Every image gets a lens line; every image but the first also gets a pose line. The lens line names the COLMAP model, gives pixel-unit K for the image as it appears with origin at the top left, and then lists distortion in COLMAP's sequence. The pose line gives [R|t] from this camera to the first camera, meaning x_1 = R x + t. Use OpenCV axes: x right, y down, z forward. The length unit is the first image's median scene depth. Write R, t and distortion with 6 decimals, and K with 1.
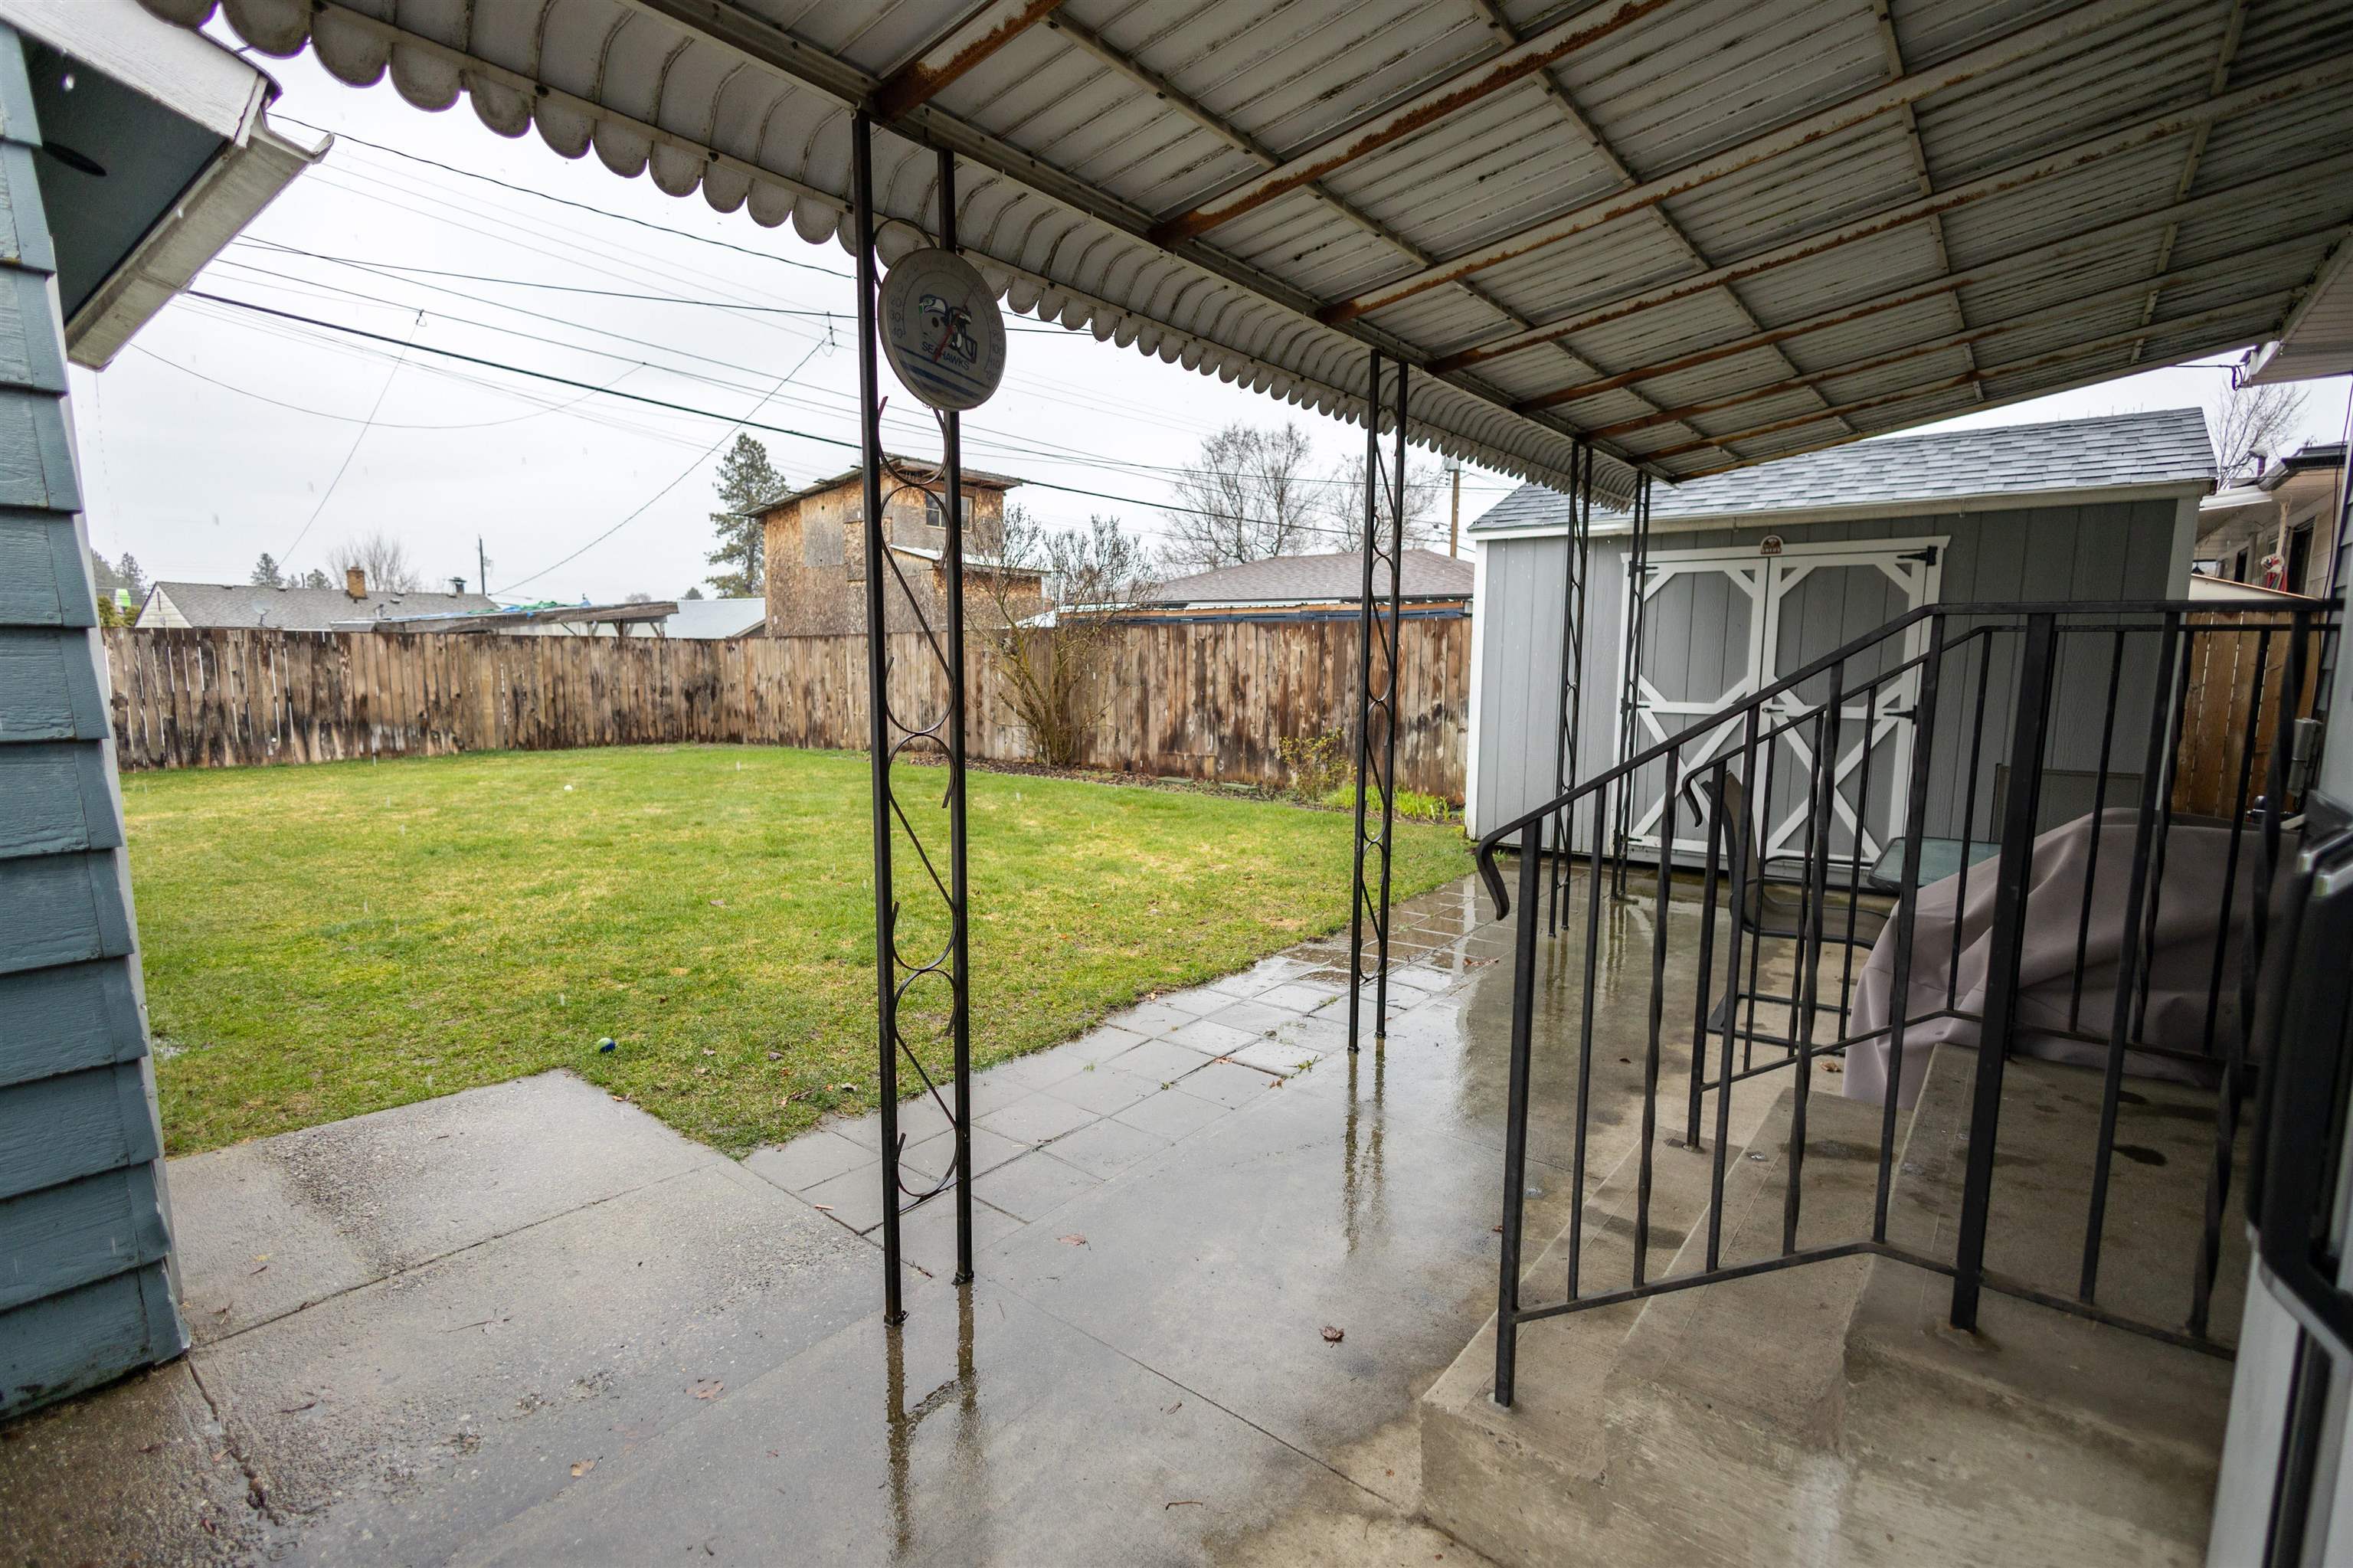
lens RADIAL K [[1080.9, 0, 1184.0], [0, 1080.9, 783.8], [0, 0, 1]] dist [0.007343, -0.000305]
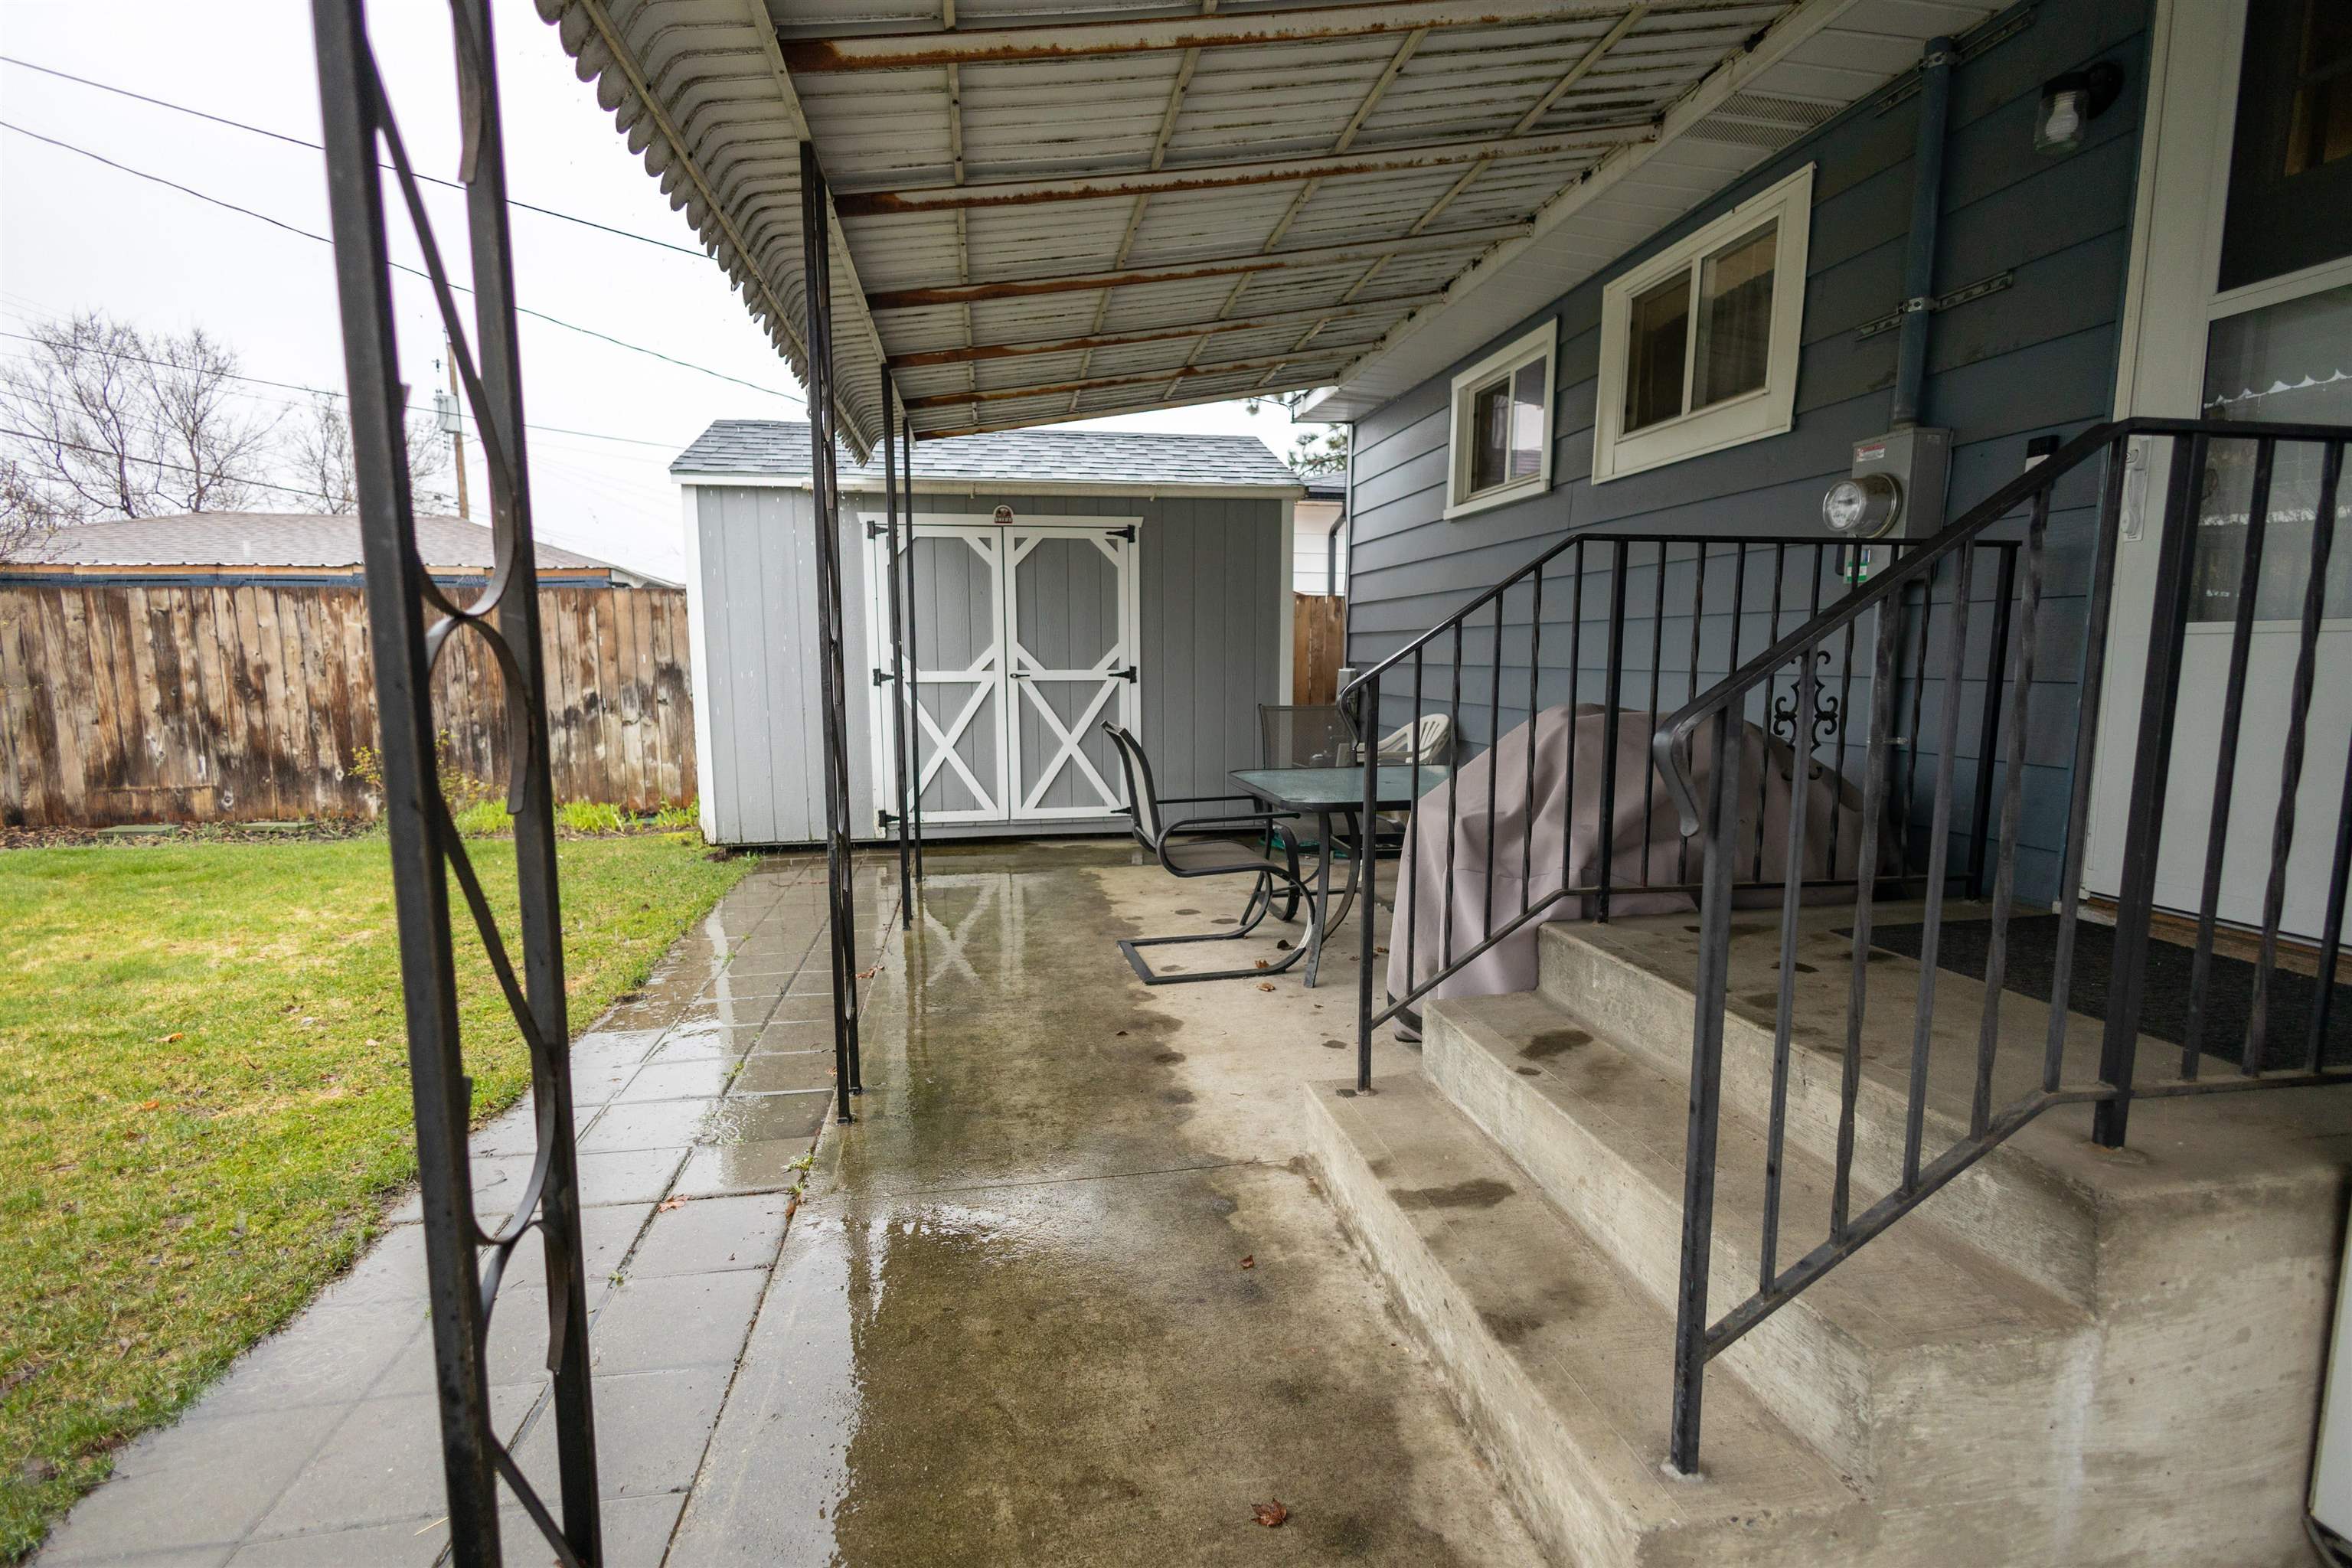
lens RADIAL K [[1078.0, 0, 1177.0], [0, 1078.0, 785.2], [0, 0, 1]] dist [0.013790, -0.003018]
pose [[0.671093, -0.098964, 0.734738, -0.070012], [0.099080, 0.994132, 0.043405, 0.003749], [-0.734722, 0.043670, 0.676961, 0.110930]]
